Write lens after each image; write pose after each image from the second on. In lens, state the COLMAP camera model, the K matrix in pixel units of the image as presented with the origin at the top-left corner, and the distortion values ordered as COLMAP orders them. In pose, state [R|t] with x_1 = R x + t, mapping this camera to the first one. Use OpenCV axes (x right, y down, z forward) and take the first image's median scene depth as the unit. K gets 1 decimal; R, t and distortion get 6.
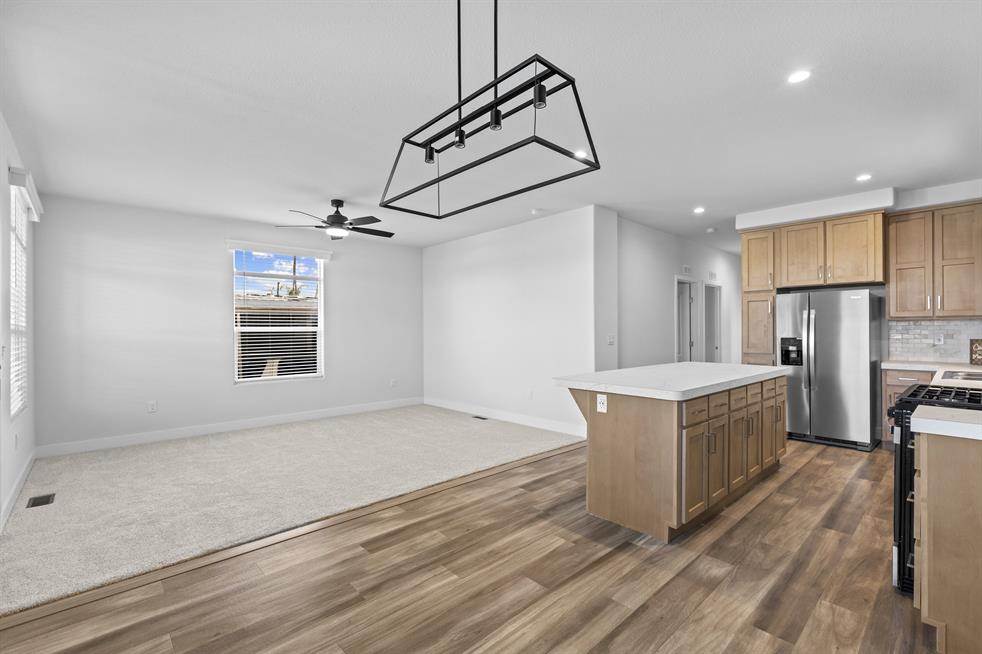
lens RADIAL K [[435.6, 0, 492.6], [0, 435.6, 327.6], [0, 0, 1]] dist [0.002133, -0.000541]
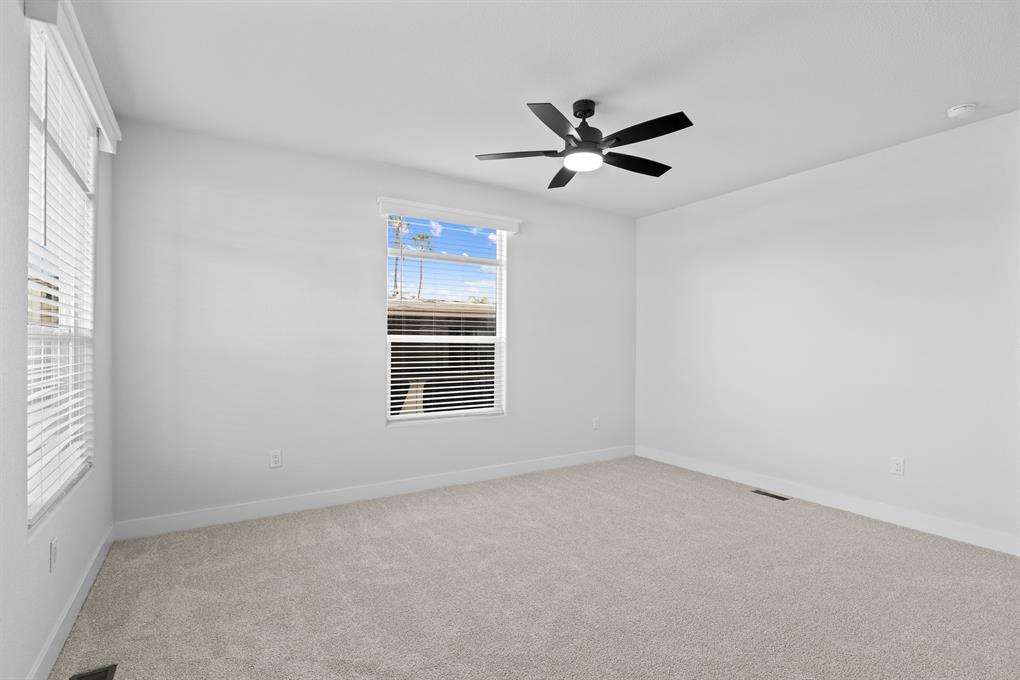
lens RADIAL K [[490.3, 0, 510.1], [0, 490.3, 342.6], [0, 0, 1]] dist [0.000817, -0.000113]
pose [[0.982569, 0.012985, -0.185442, -0.277117], [-0.011942, 0.999906, 0.006742, 0.002716], [0.185512, -0.004410, 0.982632, 0.320669]]
